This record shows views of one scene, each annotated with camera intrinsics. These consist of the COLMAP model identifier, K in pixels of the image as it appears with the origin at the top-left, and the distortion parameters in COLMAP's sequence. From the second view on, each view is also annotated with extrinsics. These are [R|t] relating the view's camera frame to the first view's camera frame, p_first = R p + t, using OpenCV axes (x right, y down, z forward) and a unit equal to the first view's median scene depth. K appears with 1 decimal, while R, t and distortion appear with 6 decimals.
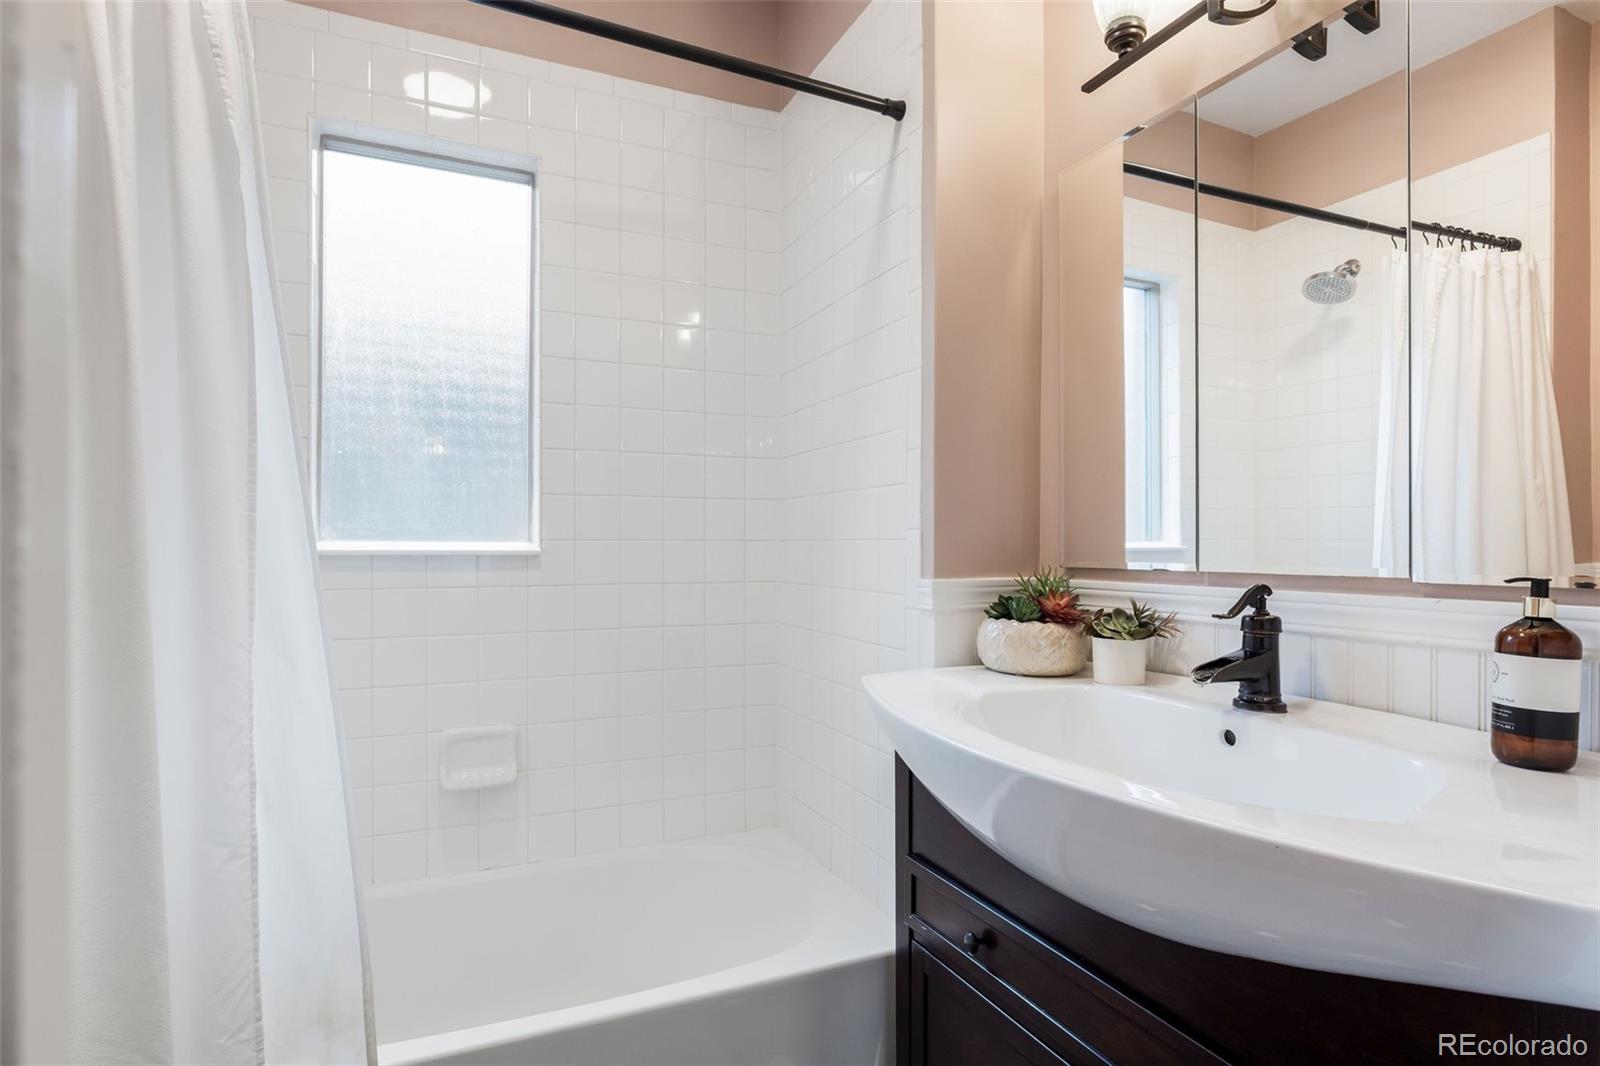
lens RADIAL K [[813.3, 0, 797.0], [0, 813.3, 544.9], [0, 0, 1]] dist [-0.003216, 0.000298]
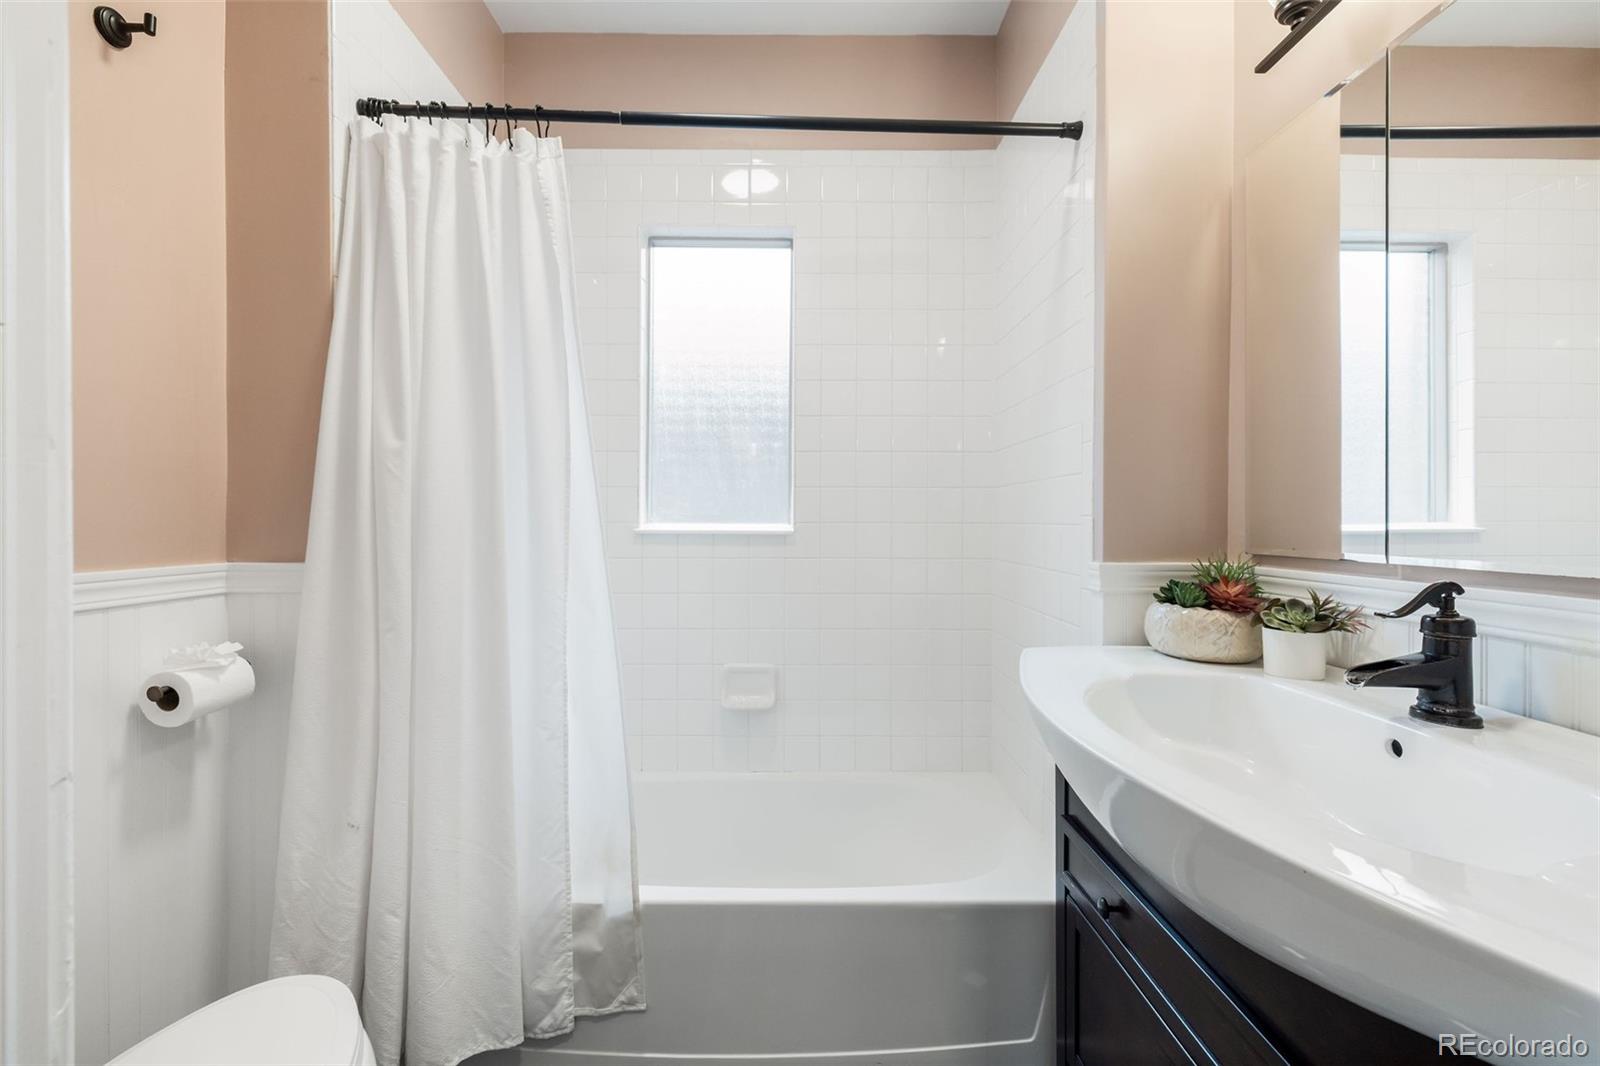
lens RADIAL K [[675.4, 0, 801.5], [0, 675.4, 519.3], [0, 0, 1]] dist [0.001494, 0.000524]
pose [[0.917777, 0.001122, -0.397094, 0.176383], [-0.001652, 0.999998, -0.000993, -0.014741], [0.397093, 0.001567, 0.917777, 0.028724]]
